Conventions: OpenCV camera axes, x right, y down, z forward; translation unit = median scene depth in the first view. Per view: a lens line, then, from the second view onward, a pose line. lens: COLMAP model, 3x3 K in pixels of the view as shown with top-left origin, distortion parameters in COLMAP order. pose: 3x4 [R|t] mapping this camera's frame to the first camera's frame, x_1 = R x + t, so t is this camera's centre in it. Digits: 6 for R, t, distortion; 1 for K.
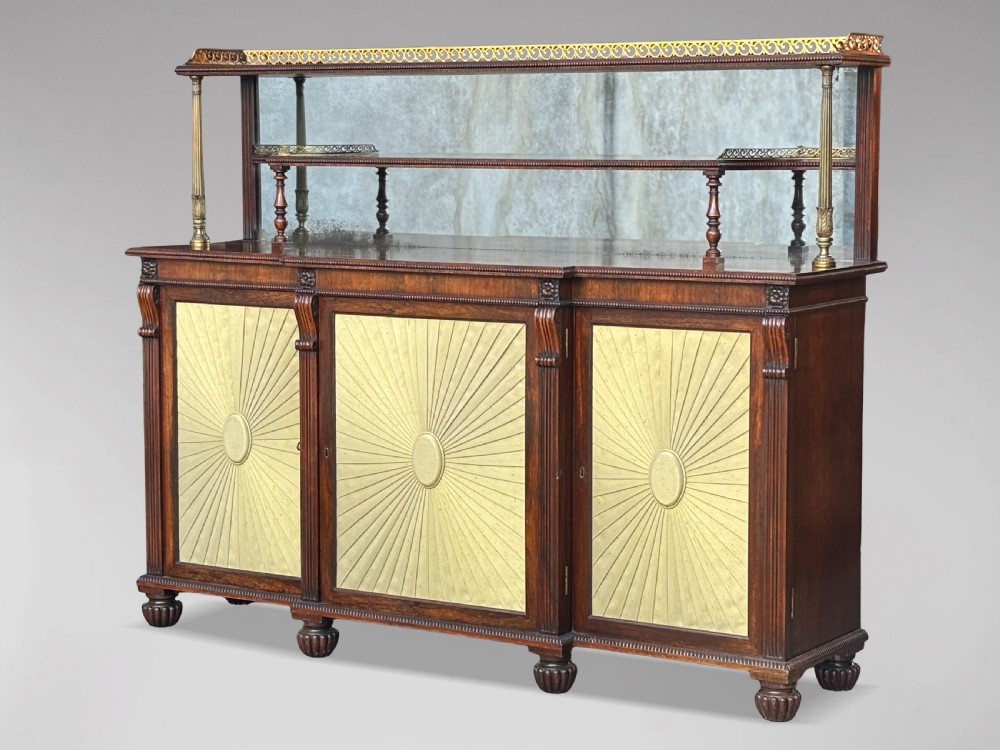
lens RADIAL K [[2294.0, 0, 500.0], [0, 2294.0, 375.0], [0, 0, 1]] dist [0.204560, -0.459133]
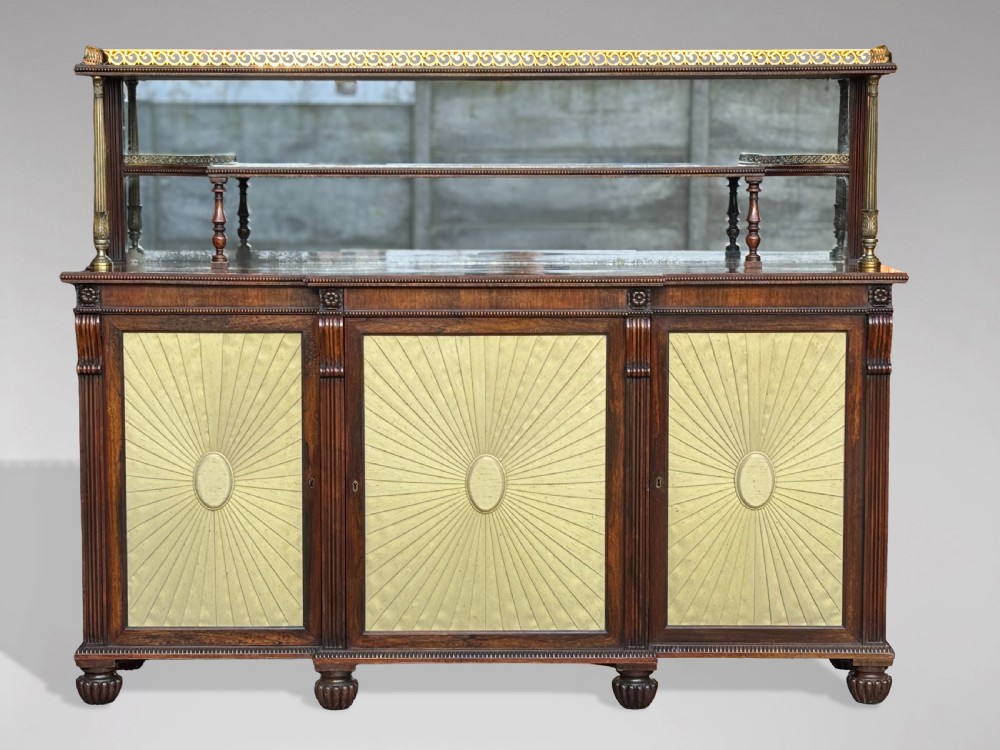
lens RADIAL K [[2294.0, 0, 500.0], [0, 2294.0, 375.0], [0, 0, 1]] dist [0.204560, -0.459133]
pose [[0.841908, -0.054546, 0.536857, -0.538689], [0.059094, 0.998214, 0.008749, -0.016093], [-0.536376, 0.024359, 0.843628, 0.193677]]
